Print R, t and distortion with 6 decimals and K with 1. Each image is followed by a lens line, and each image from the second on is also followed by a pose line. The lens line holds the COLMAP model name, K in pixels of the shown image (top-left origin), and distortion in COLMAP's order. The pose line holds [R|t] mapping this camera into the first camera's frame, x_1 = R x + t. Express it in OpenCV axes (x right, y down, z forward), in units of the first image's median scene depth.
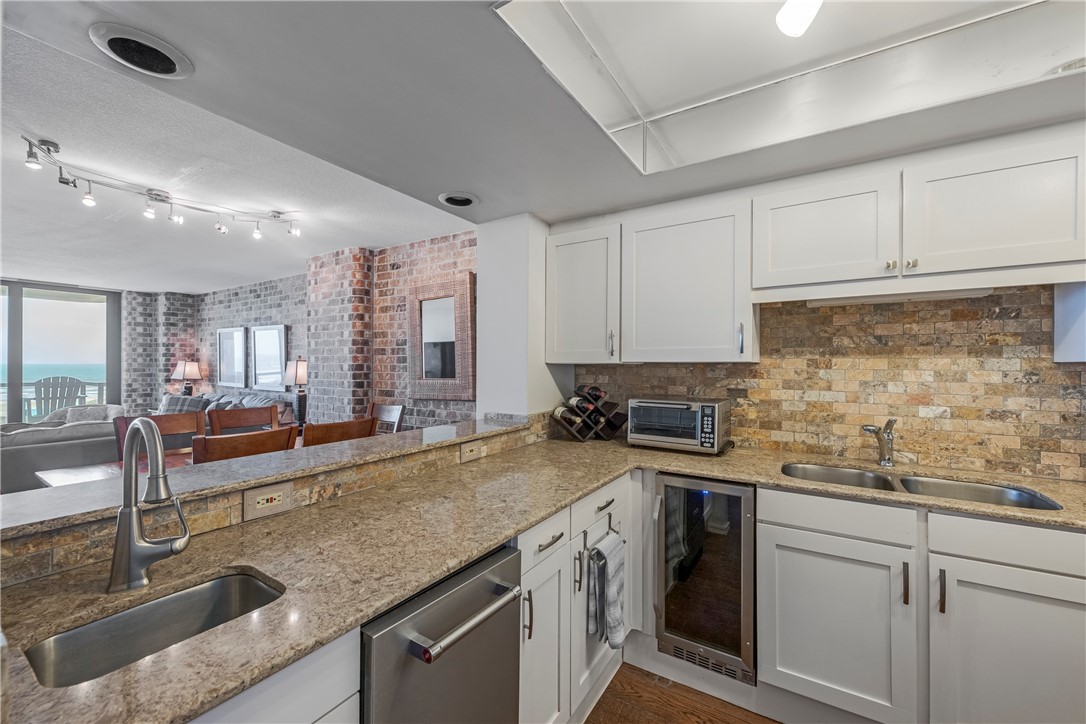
lens RADIAL K [[430.2, 0, 550.1], [0, 430.2, 366.9], [0, 0, 1]] dist [-0.001334, -0.000339]
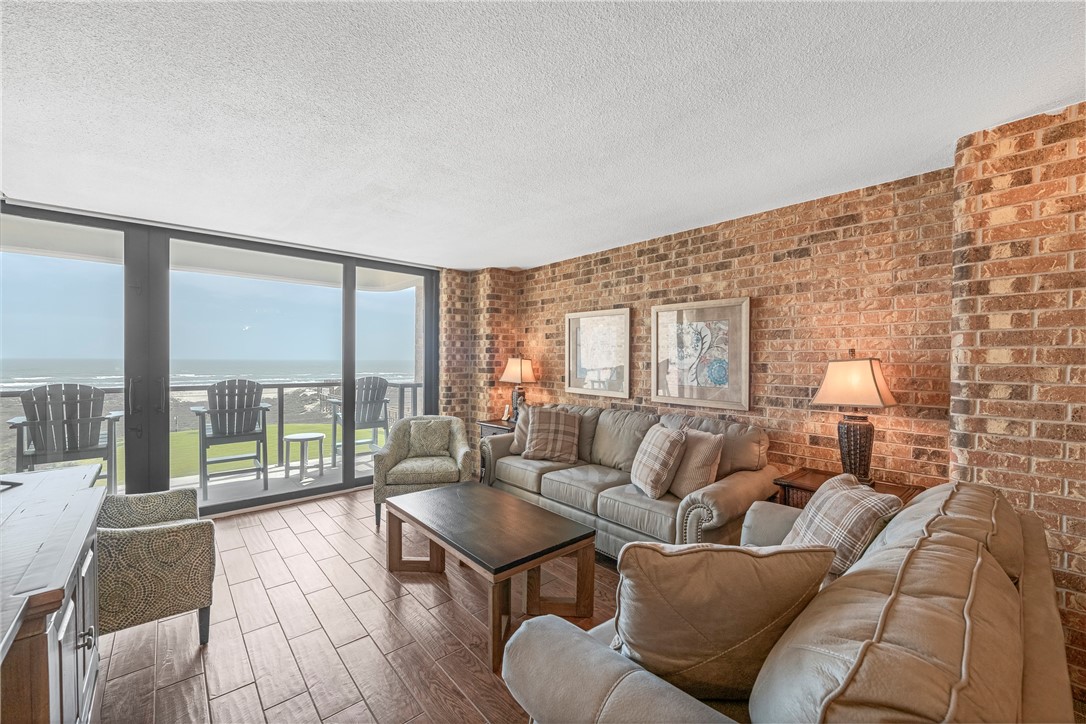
lens RADIAL K [[427.8, 0, 545.6], [0, 427.8, 365.1], [0, 0, 1]] dist [0.000101, -0.000650]
pose [[0.959917, 0.005200, -0.280237, -0.680146], [-0.003930, 0.999979, 0.005094, -0.006638], [0.280258, -0.003788, 0.959917, 0.342912]]
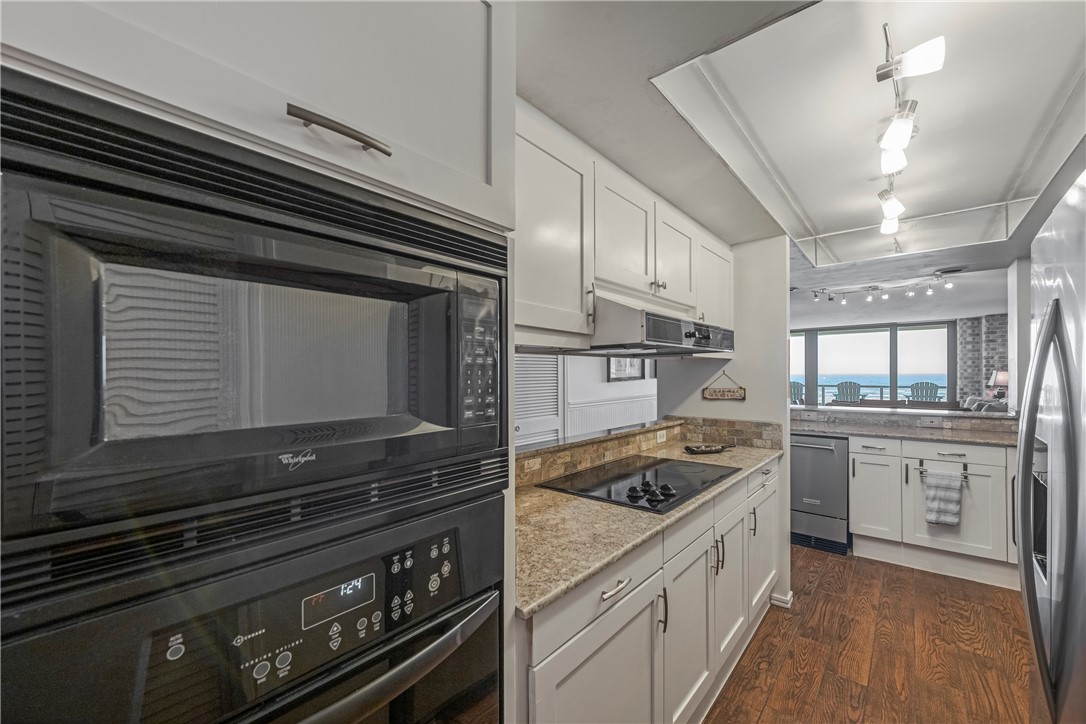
lens RADIAL K [[431.4, 0, 546.2], [0, 431.4, 374.1], [0, 0, 1]] dist [-0.002507, -0.000431]
pose [[-0.137999, -0.004230, -0.990423, 0.600348], [-0.001323, 0.999991, -0.004087, 0.003267], [0.990431, 0.000746, -0.138003, -0.106196]]
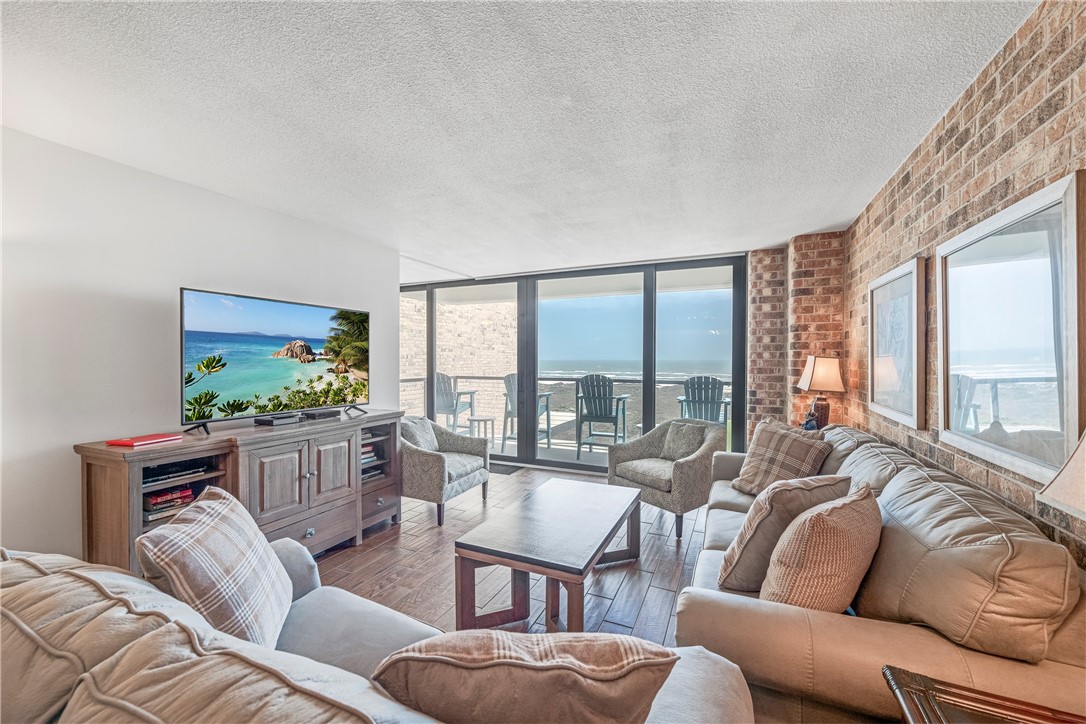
lens RADIAL K [[427.8, 0, 545.6], [0, 427.8, 365.1], [0, 0, 1]] dist [0.000101, -0.000650]
pose [[0.138108, 0.010778, -0.990359, -0.427121], [-0.005162, 0.999935, 0.010163, -0.006887], [0.990404, 0.003709, 0.138155, 0.681991]]
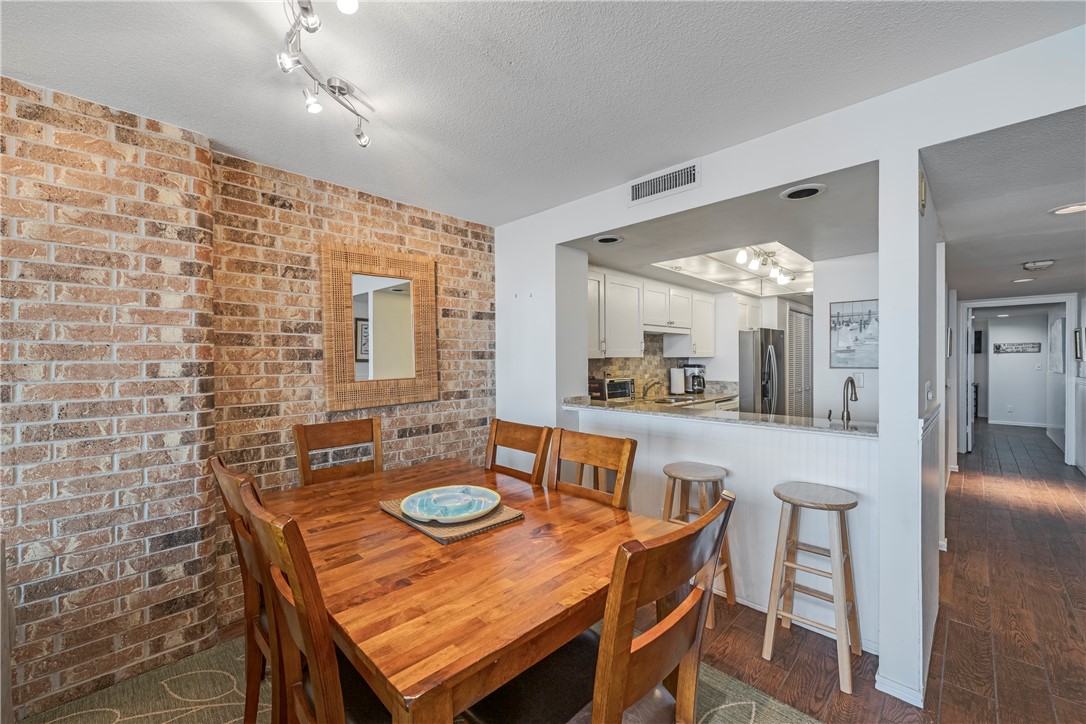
lens RADIAL K [[432.7, 0, 544.4], [0, 432.7, 363.7], [0, 0, 1]] dist [-0.001510, -0.000194]
pose [[0.219257, -0.015831, 0.975539, -0.618693], [0.010314, 0.999850, 0.013908, -0.005619], [-0.975613, 0.007012, 0.219388, 0.348206]]
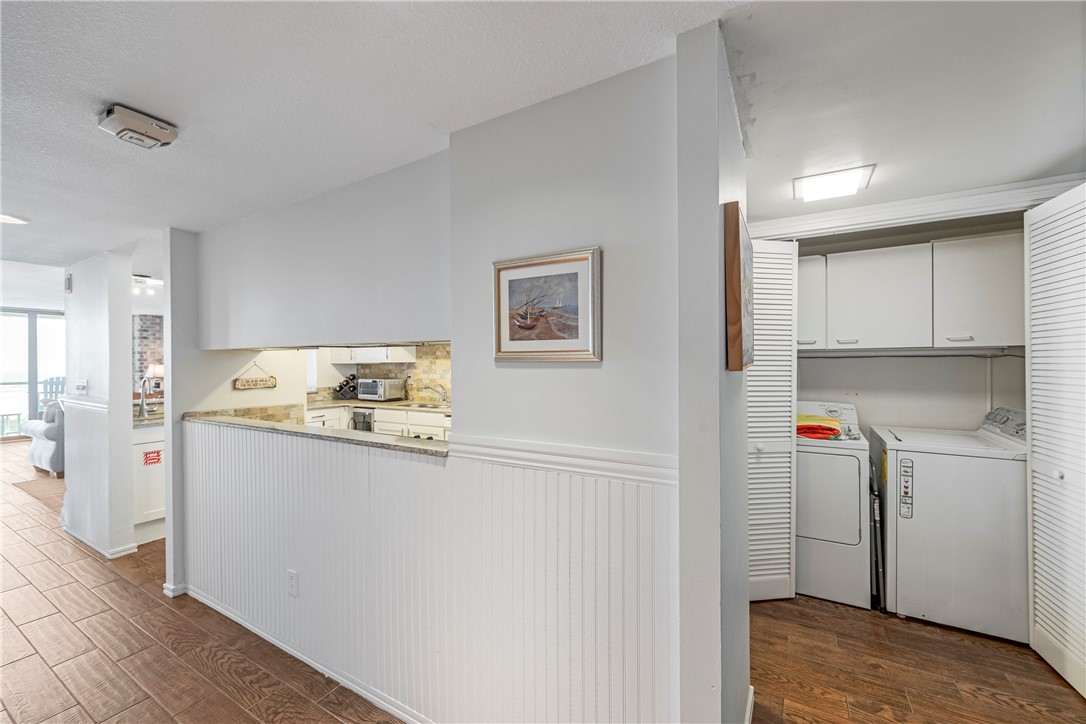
lens RADIAL K [[432.7, 0, 544.4], [0, 432.7, 363.7], [0, 0, 1]] dist [-0.001510, -0.000194]
pose [[0.999425, -0.011461, 0.031906, 0.424558], [0.011595, 0.999925, -0.004019, 0.005757], [-0.031858, 0.004386, 0.999483, -0.506043]]
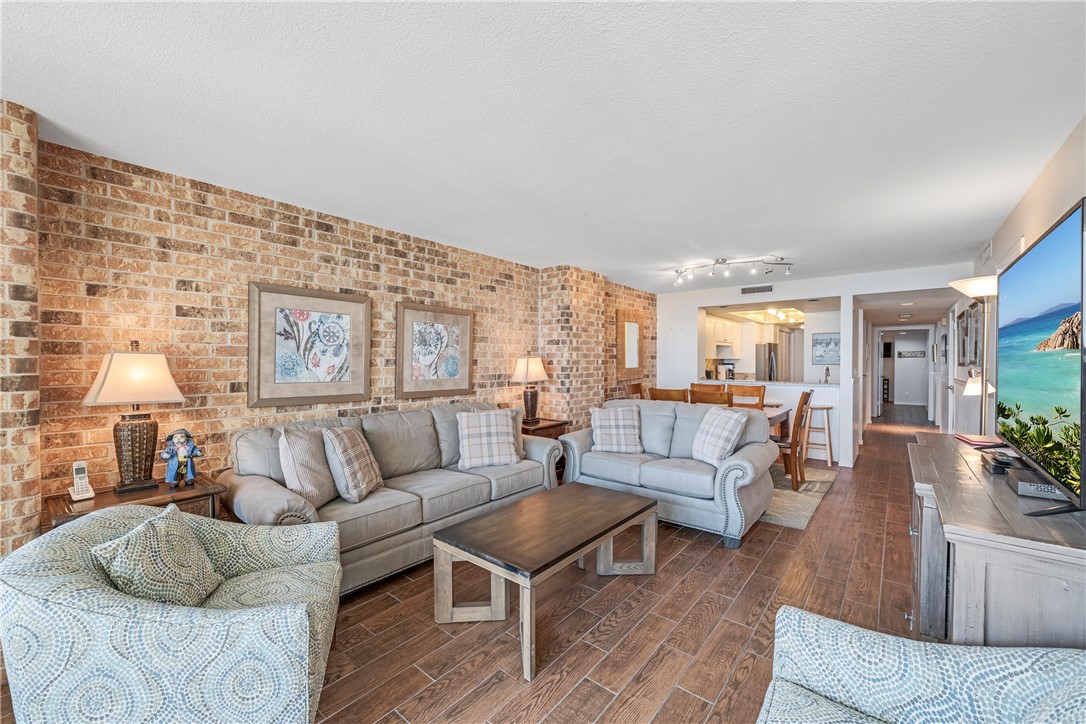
lens RADIAL K [[432.7, 0, 544.4], [0, 432.7, 363.7], [0, 0, 1]] dist [-0.001510, -0.000194]
pose [[0.128403, -0.012301, 0.991646, -1.324760], [0.004490, 0.999920, 0.011822, -0.007643], [-0.991712, 0.002935, 0.128448, 0.720146]]
